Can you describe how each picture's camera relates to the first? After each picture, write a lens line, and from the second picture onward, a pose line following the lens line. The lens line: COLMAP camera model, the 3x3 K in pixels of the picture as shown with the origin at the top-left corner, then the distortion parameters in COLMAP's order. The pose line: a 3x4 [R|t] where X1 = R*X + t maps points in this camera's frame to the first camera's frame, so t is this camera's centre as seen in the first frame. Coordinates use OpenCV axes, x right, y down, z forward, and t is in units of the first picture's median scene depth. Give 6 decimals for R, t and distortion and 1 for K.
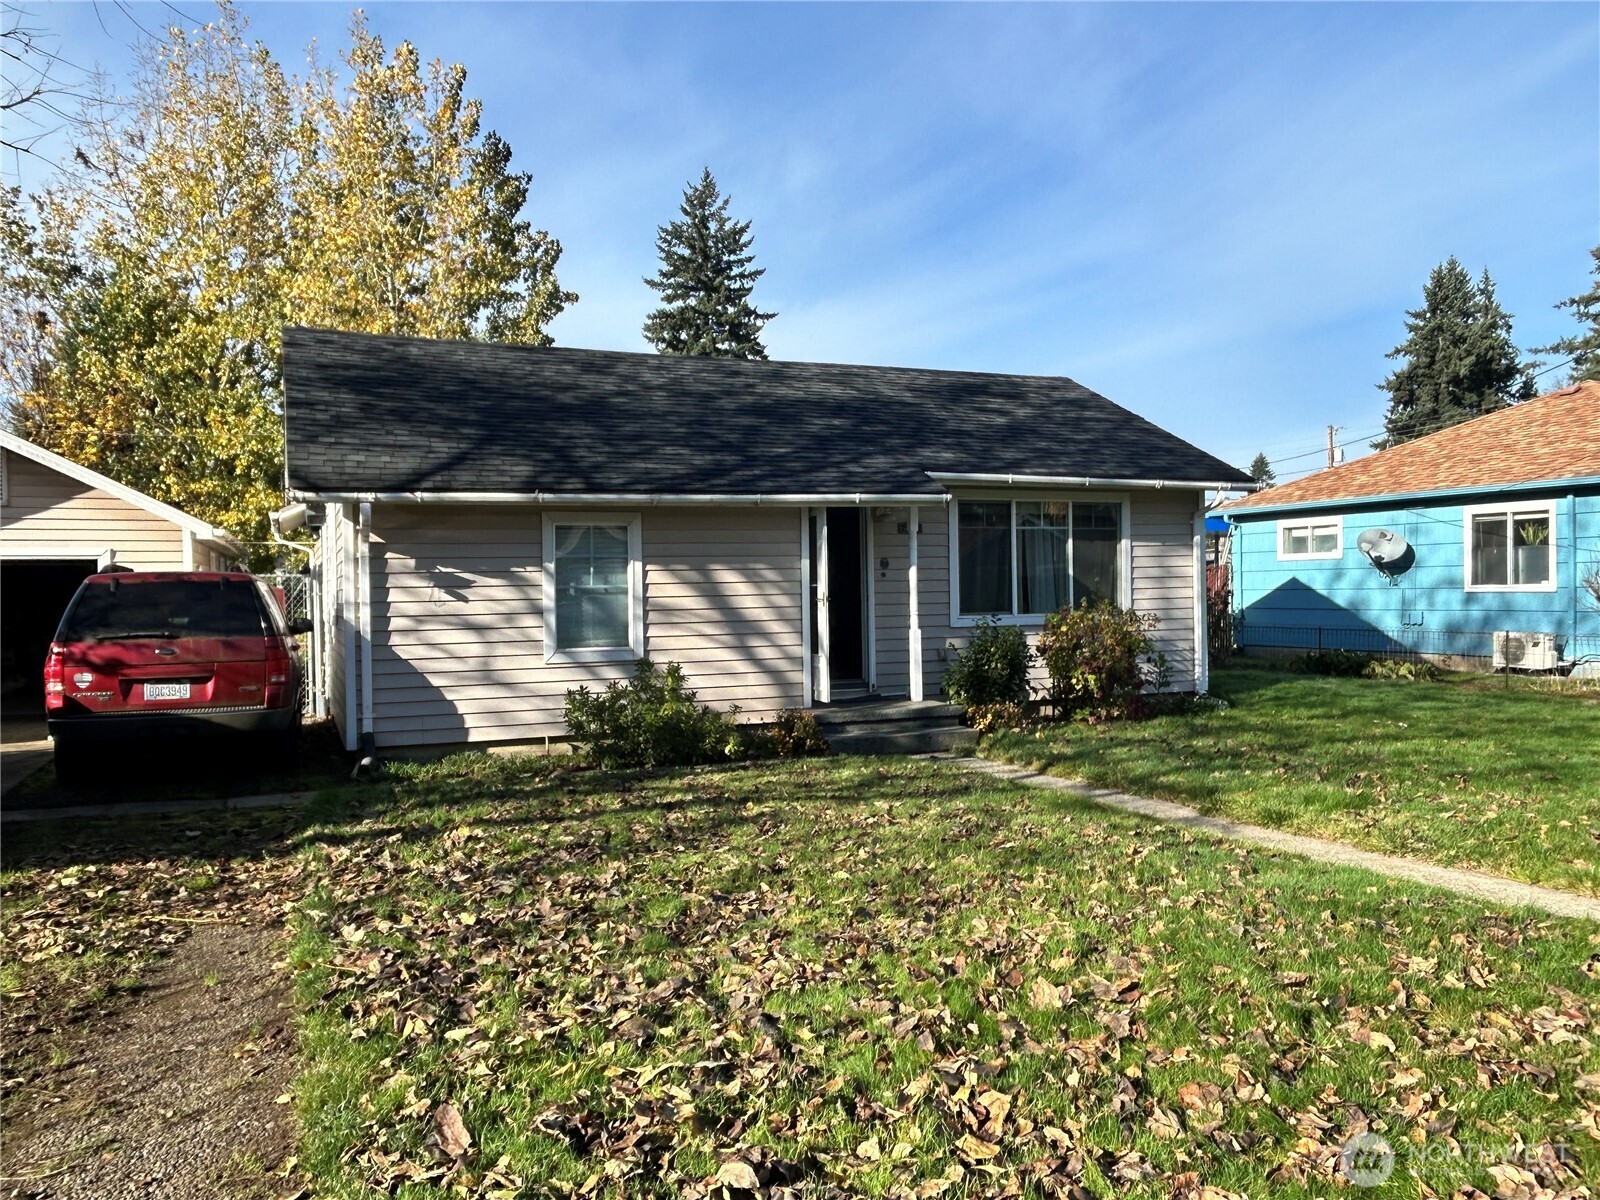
lens RADIAL K [[1187.4, 0, 805.0], [0, 1187.4, 602.7], [0, 0, 1]] dist [0.015313, -0.021756]
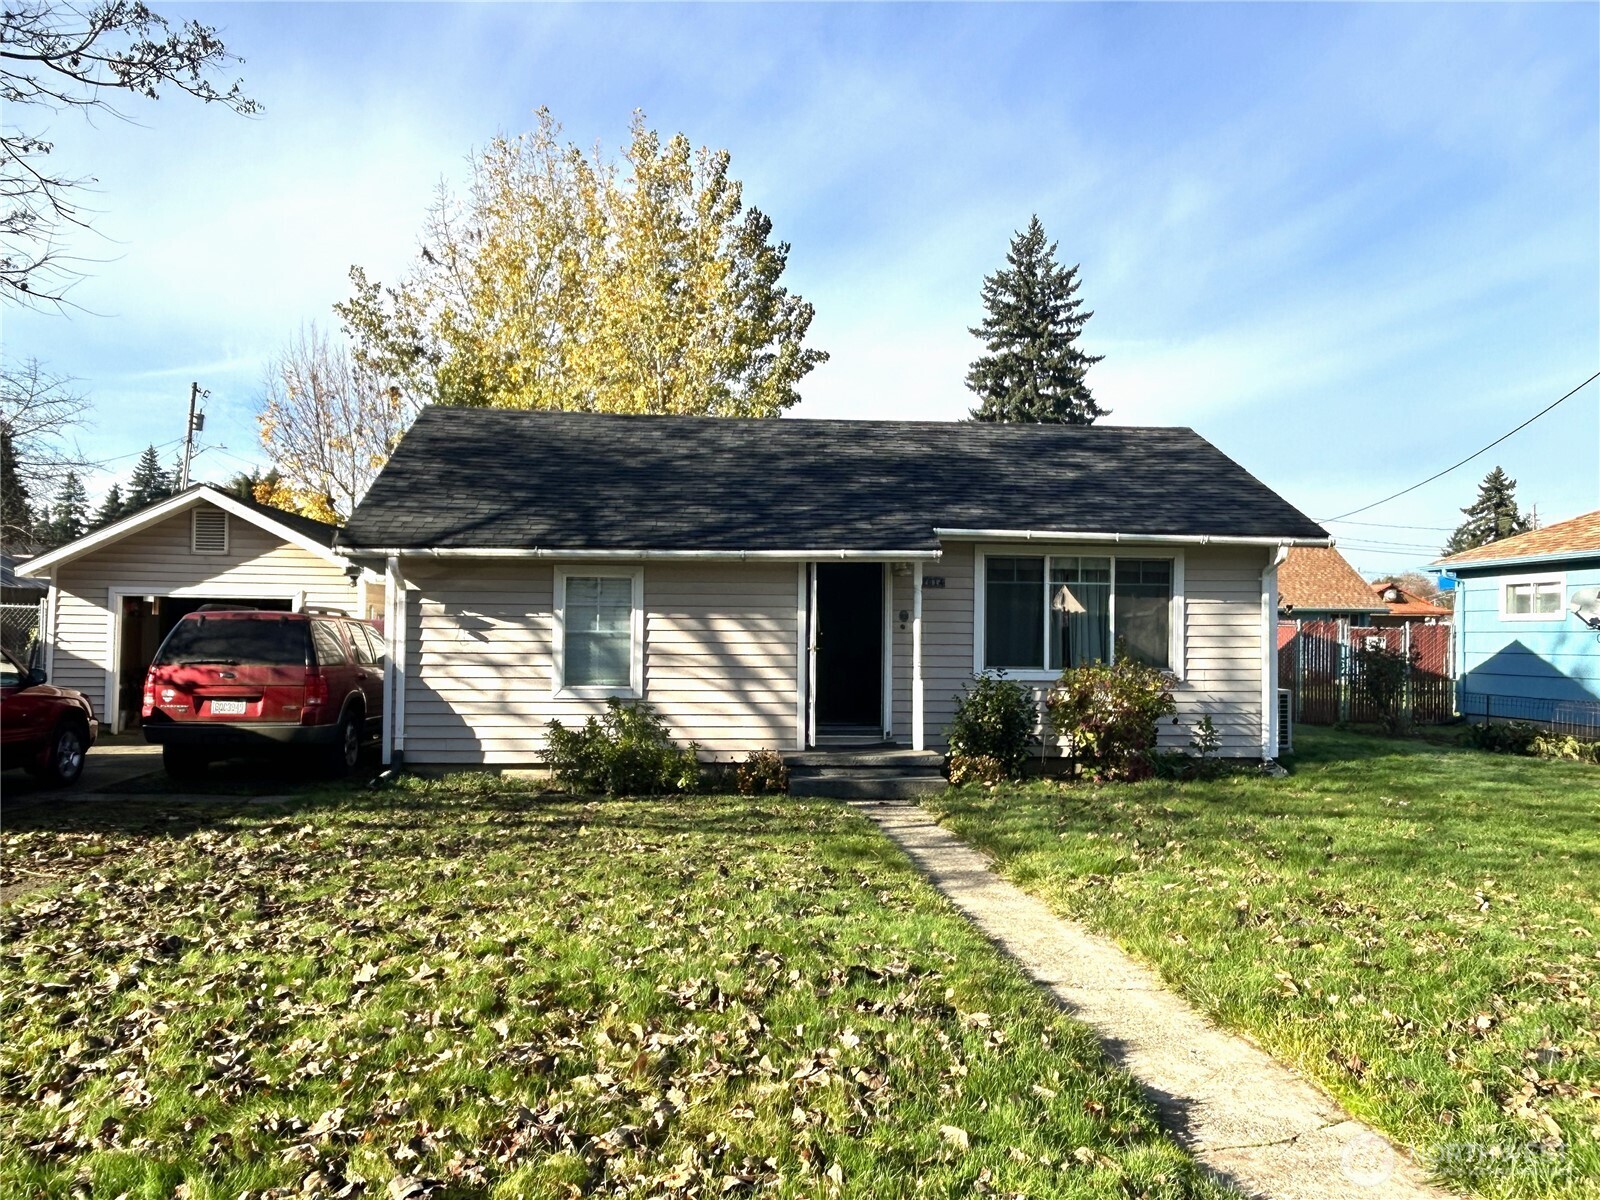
lens RADIAL K [[1187.4, 0, 792.0], [0, 1187.4, 596.0], [0, 0, 1]] dist [0.015313, -0.021756]
pose [[0.958461, 0.015866, -0.284783, 0.252252], [-0.028352, 0.998806, -0.039774, -0.006022], [0.283812, 0.046196, 0.957767, -0.021077]]
